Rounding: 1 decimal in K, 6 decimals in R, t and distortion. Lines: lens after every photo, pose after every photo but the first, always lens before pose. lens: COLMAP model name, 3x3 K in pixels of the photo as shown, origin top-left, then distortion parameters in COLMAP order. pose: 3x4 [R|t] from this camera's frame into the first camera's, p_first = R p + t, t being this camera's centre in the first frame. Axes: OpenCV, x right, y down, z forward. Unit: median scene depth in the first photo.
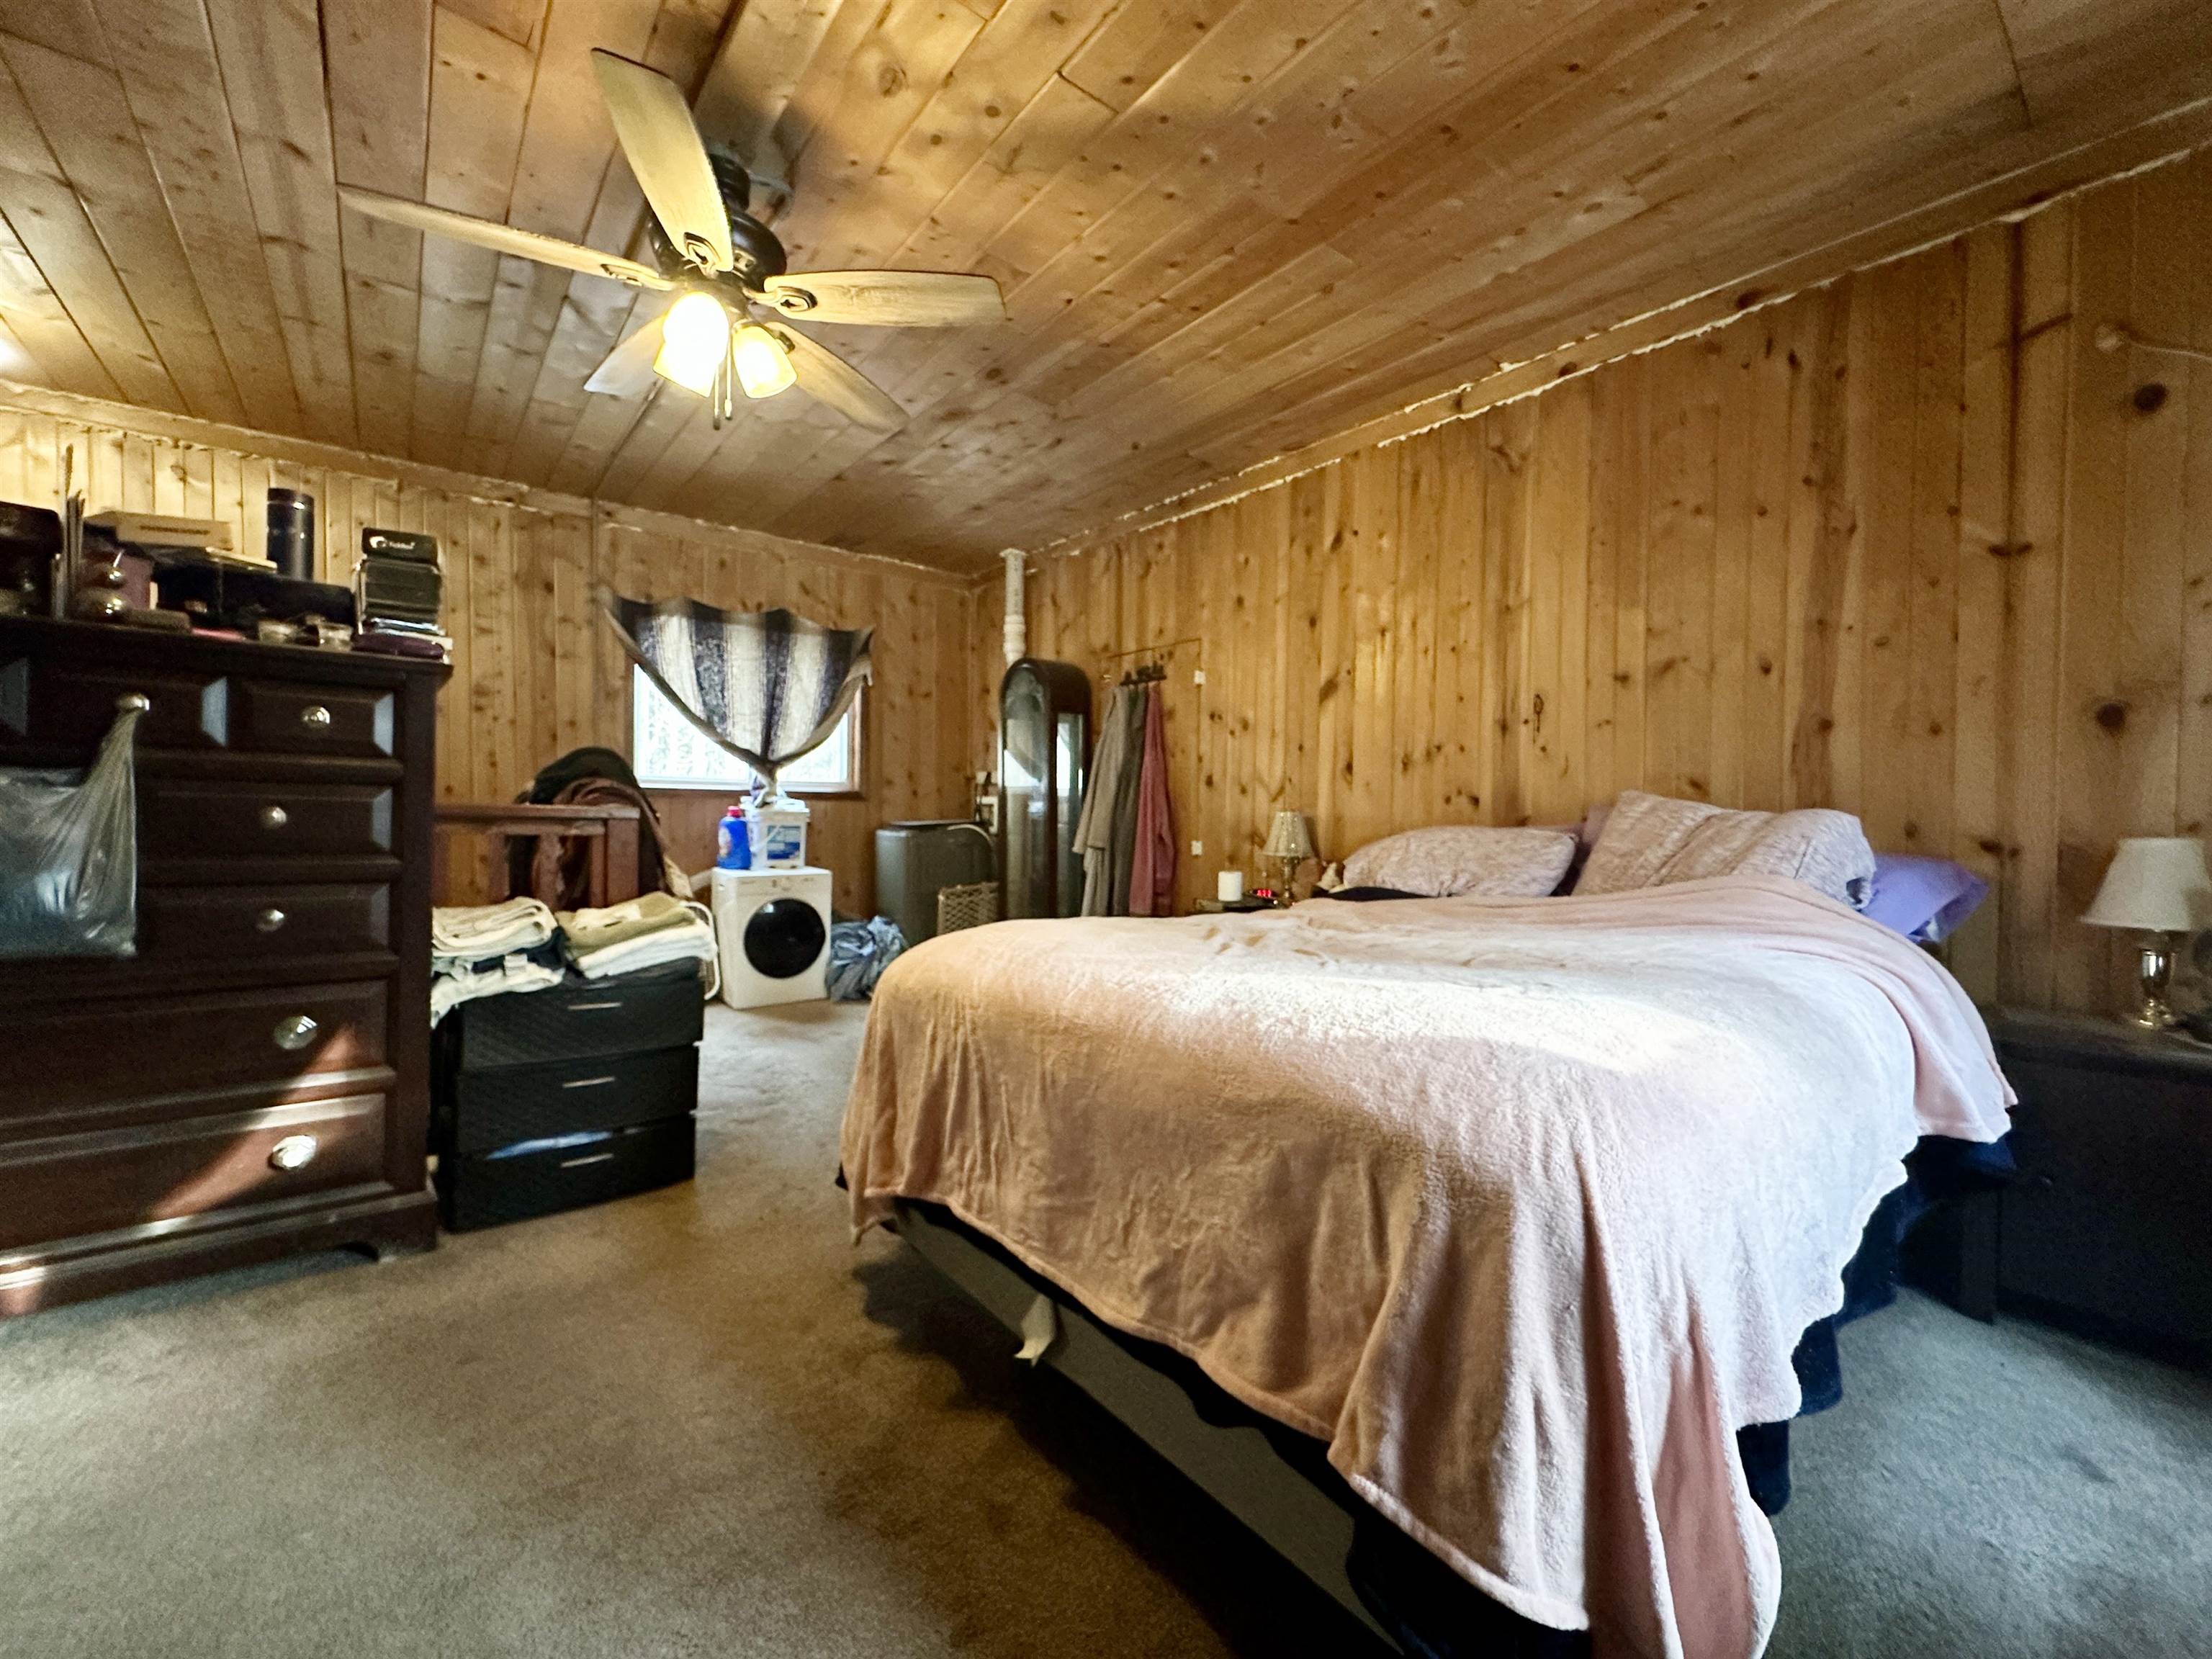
lens RADIAL K [[886.9, 0, 1107.3], [0, 886.9, 821.1], [0, 0, 1]] dist [-0.003337, 0.000184]
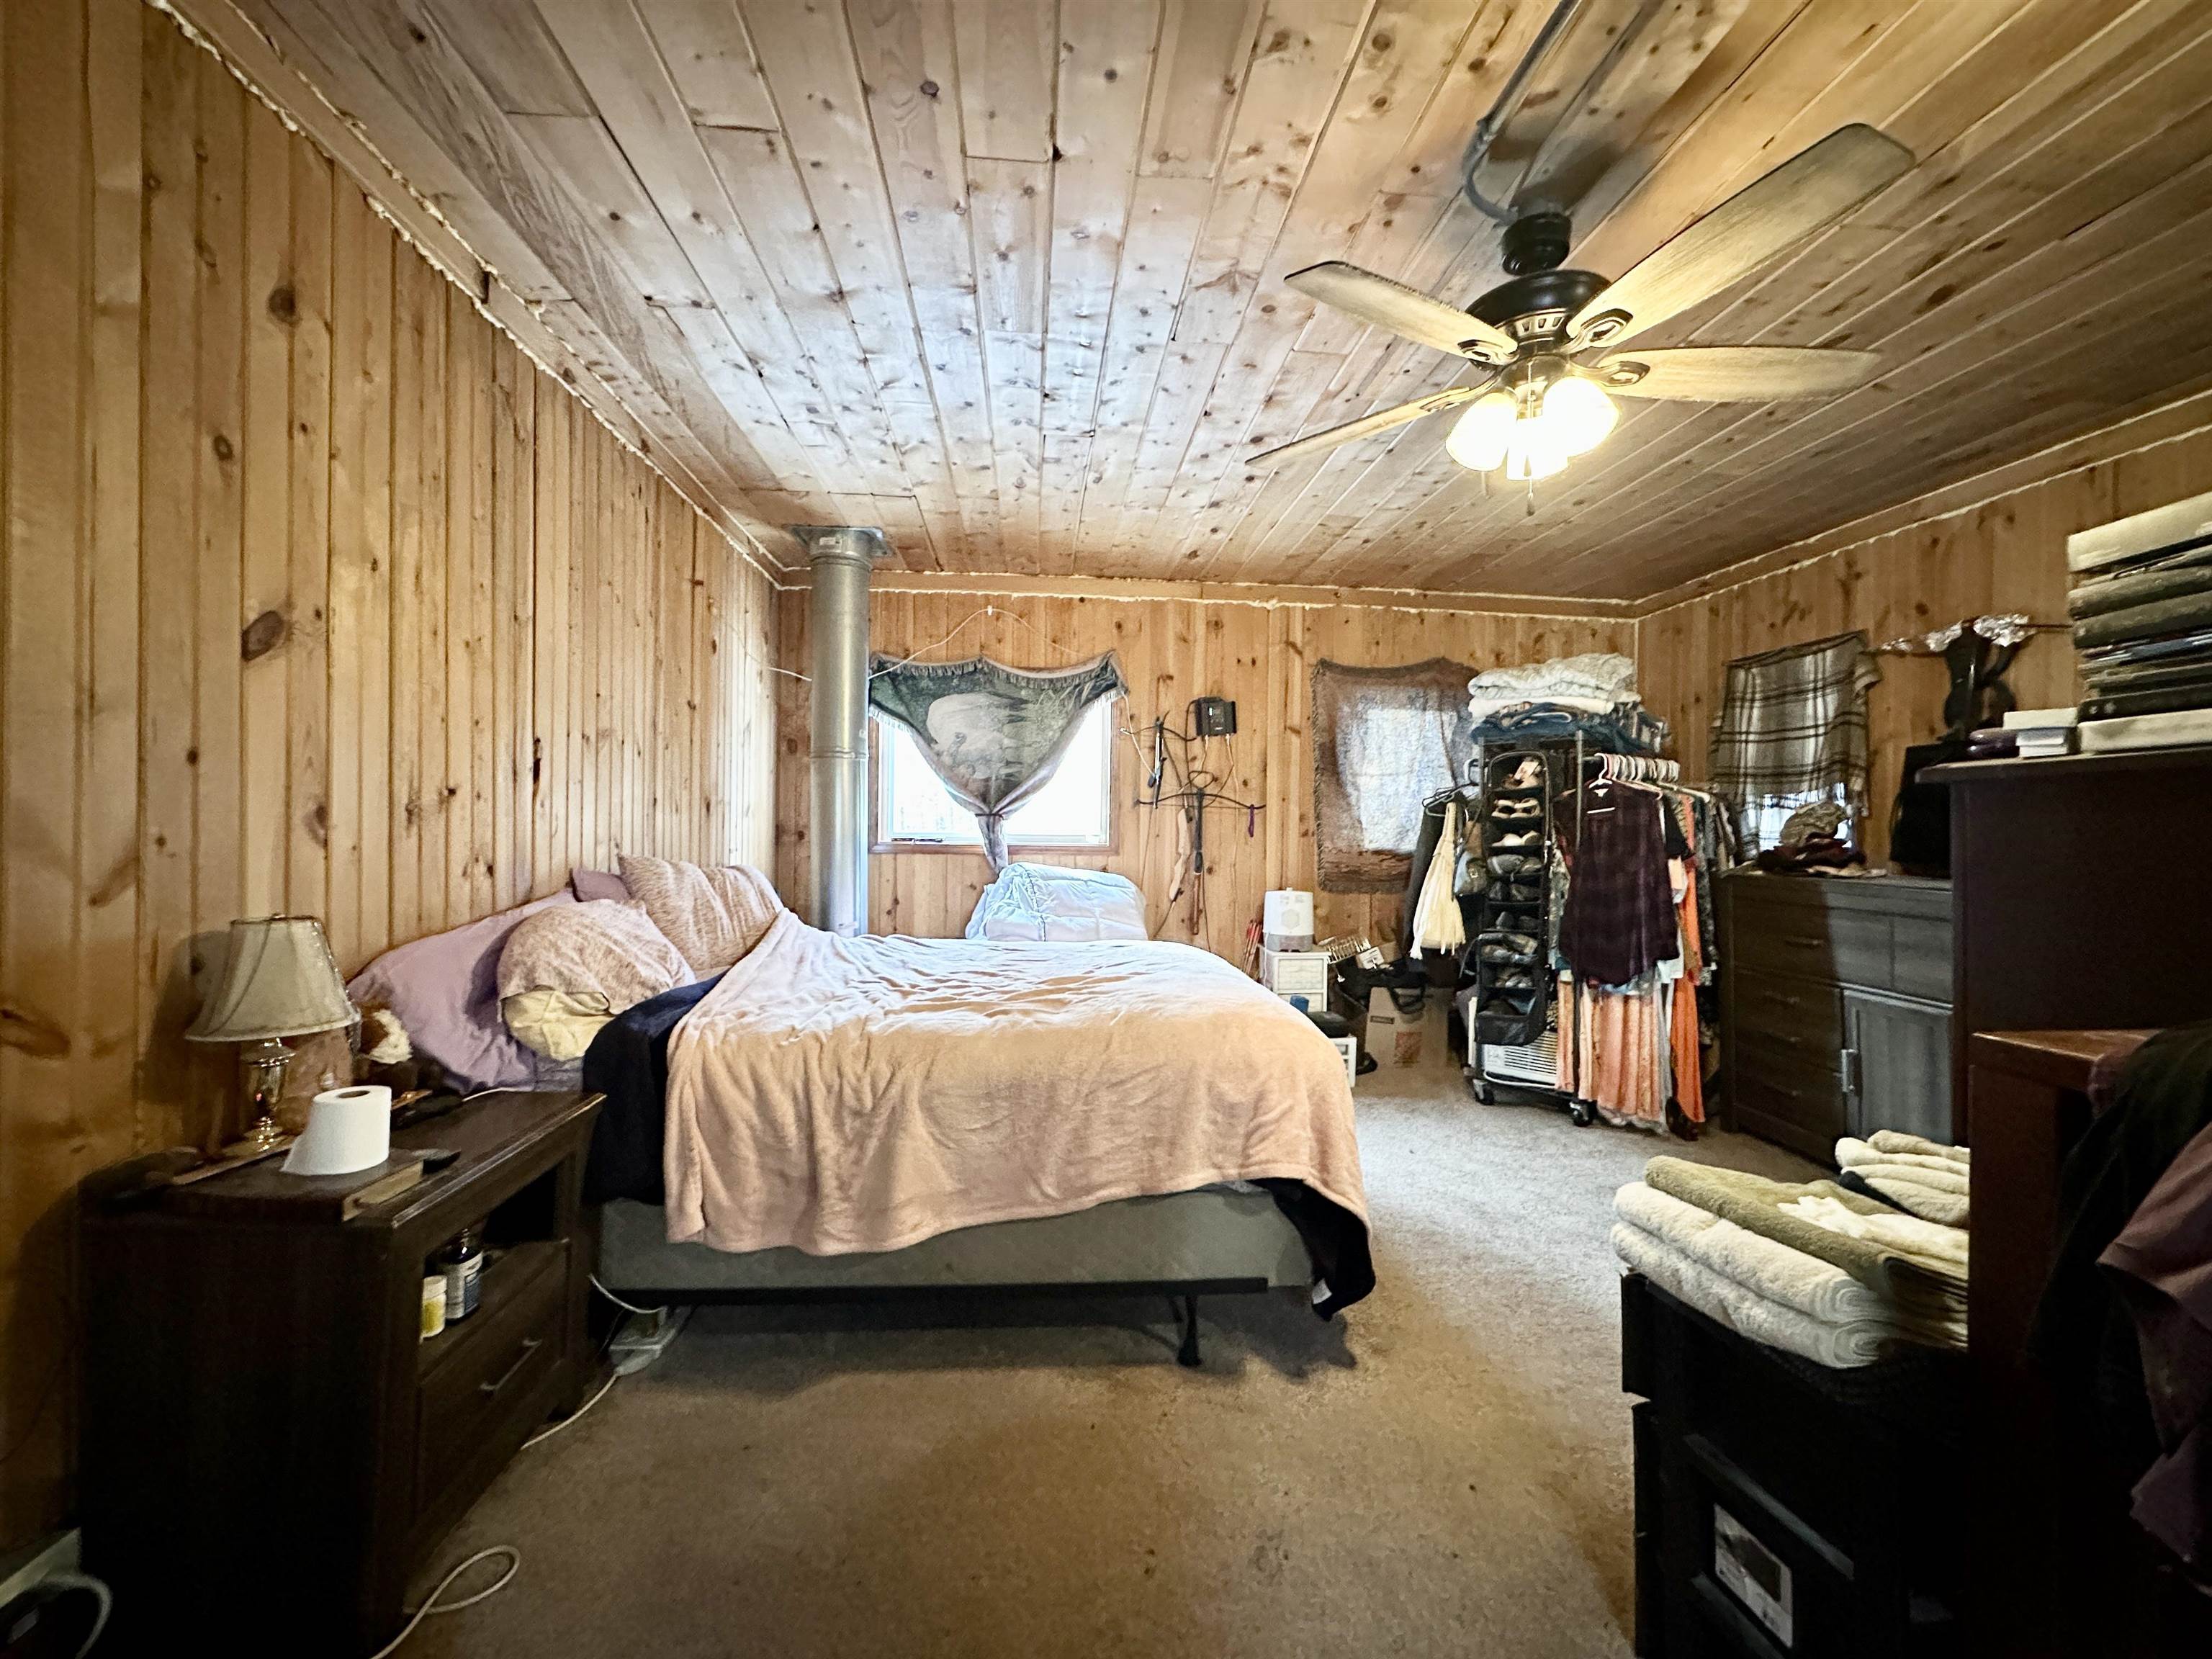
lens RADIAL K [[886.9, 0, 1102.8], [0, 886.9, 822.8], [0, 0, 1]] dist [-0.003337, 0.000184]
pose [[-0.829742, -0.021420, 0.557736, -0.348431], [-0.011003, 0.999697, 0.022026, -0.071751], [-0.558039, 0.012139, -0.829726, 1.170786]]
